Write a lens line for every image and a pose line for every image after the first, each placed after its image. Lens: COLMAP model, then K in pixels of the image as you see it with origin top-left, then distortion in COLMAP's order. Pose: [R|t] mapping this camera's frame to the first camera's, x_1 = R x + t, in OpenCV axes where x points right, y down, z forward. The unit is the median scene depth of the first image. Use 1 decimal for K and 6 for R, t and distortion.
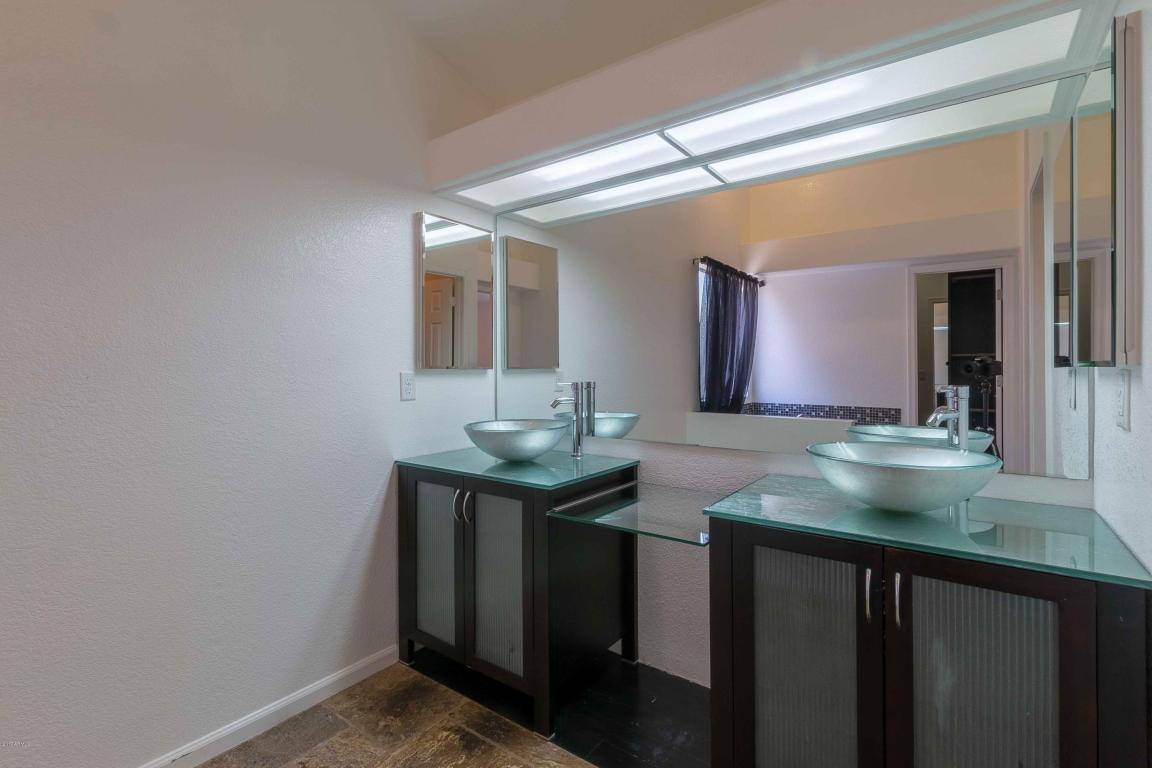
lens RADIAL K [[529.8, 0, 573.4], [0, 529.8, 370.4], [0, 0, 1]] dist [-0.000872, -0.000522]
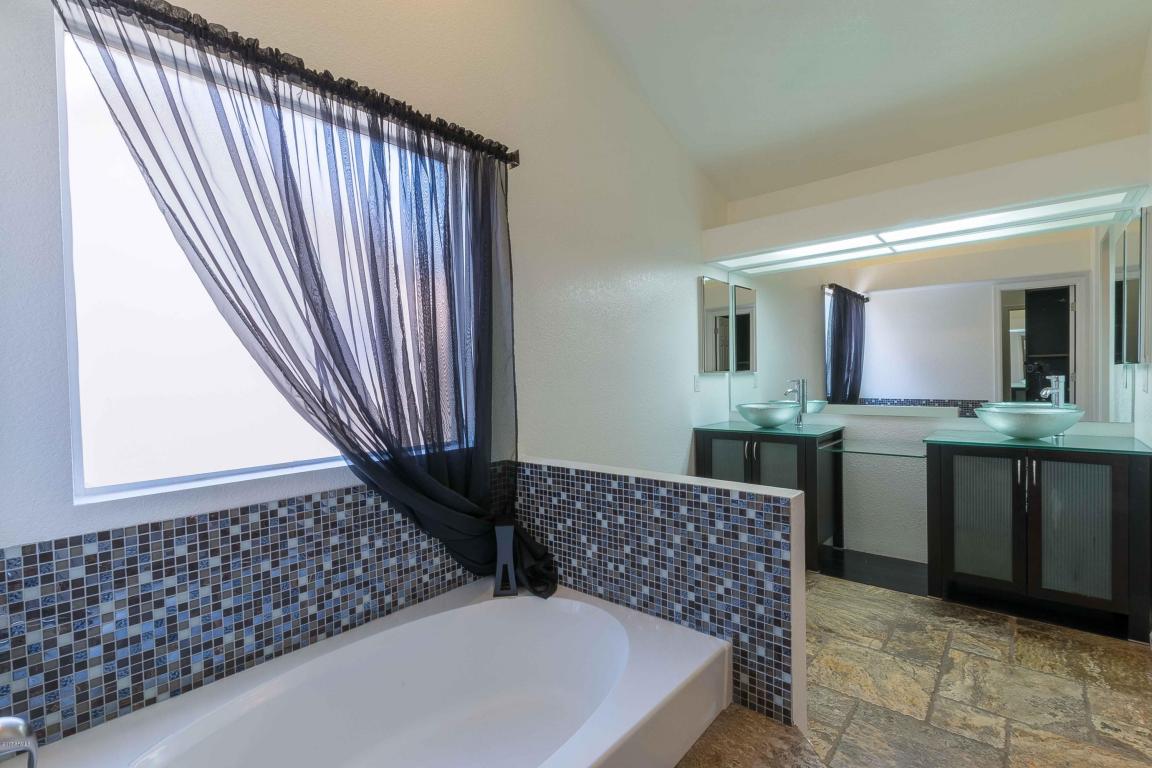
lens RADIAL K [[524.5, 0, 575.5], [0, 524.5, 387.7], [0, 0, 1]] dist [-0.000183, 0.000131]
pose [[0.997214, -0.018444, -0.072278, -0.515643], [0.020205, 0.999515, 0.023716, -0.003991], [0.071806, -0.025111, 0.997103, -0.595942]]
